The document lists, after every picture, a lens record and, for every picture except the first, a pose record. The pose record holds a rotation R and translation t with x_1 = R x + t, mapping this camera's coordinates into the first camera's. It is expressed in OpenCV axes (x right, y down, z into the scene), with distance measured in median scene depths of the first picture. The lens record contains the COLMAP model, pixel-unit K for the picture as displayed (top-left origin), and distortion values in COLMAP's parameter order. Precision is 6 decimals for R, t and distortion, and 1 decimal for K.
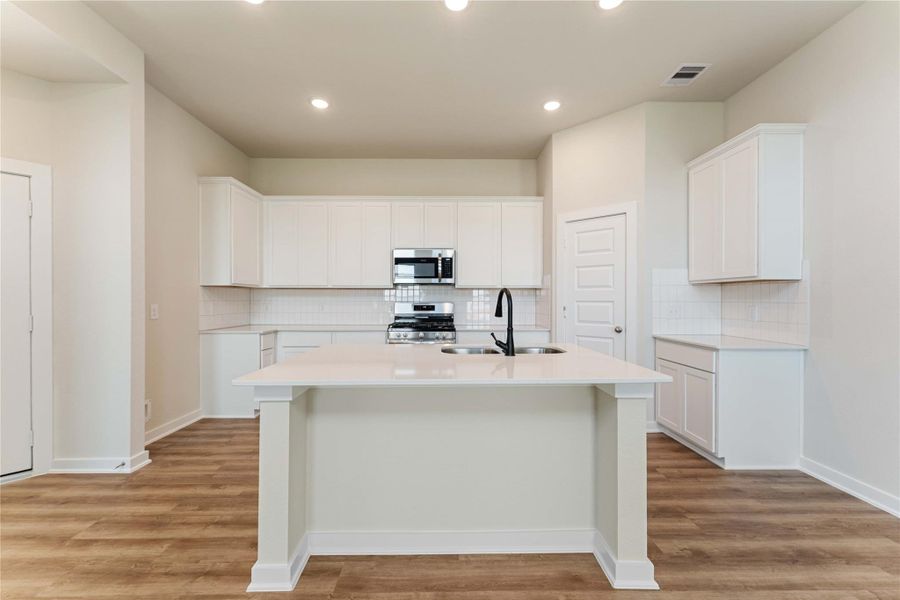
lens RADIAL K [[366.2, 0, 450.0], [0, 366.2, 300.0], [0, 0, 1]] dist [-0.001194, -0.000113]
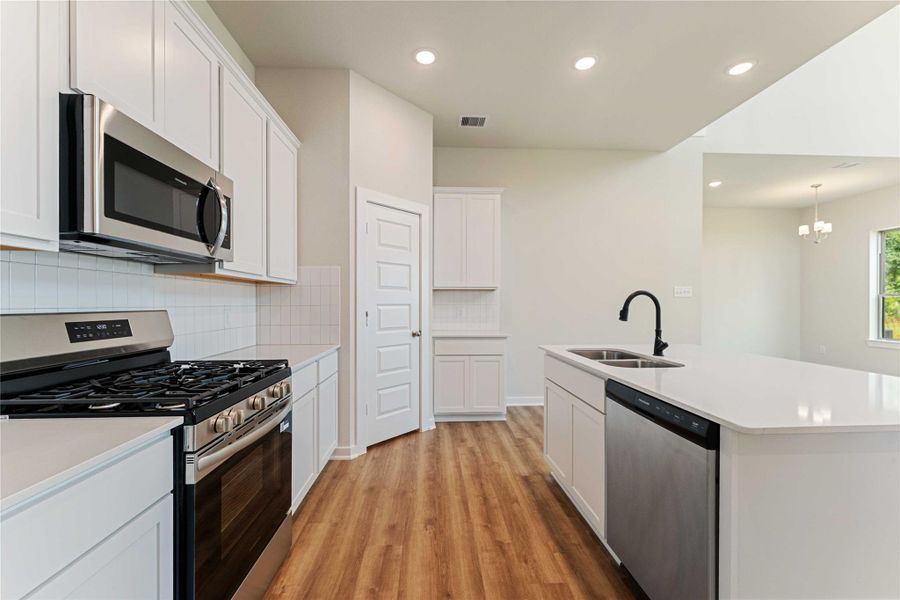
lens RADIAL K [[368.7, 0, 450.0], [0, 368.7, 300.0], [0, 0, 1]] dist [0.013103, -0.000018]
pose [[-0.052490, 0.005956, 0.998604, -0.440372], [-0.000855, 0.999982, -0.006009, -0.001422], [-0.998621, -0.001169, -0.052484, 0.830129]]
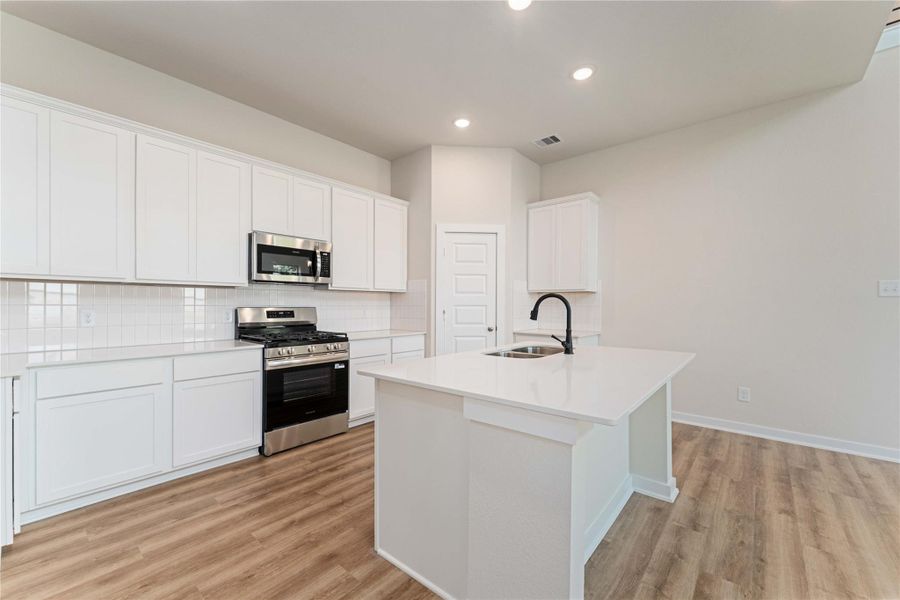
lens RADIAL K [[364.5, 0, 447.5], [0, 364.5, 305.7], [0, 0, 1]] dist [-0.000175, -0.000024]
pose [[0.658757, -0.001827, 0.752353, -0.466733], [-0.002445, 0.999987, 0.004569, -0.000549], [-0.752352, -0.004849, 0.658744, 0.273340]]
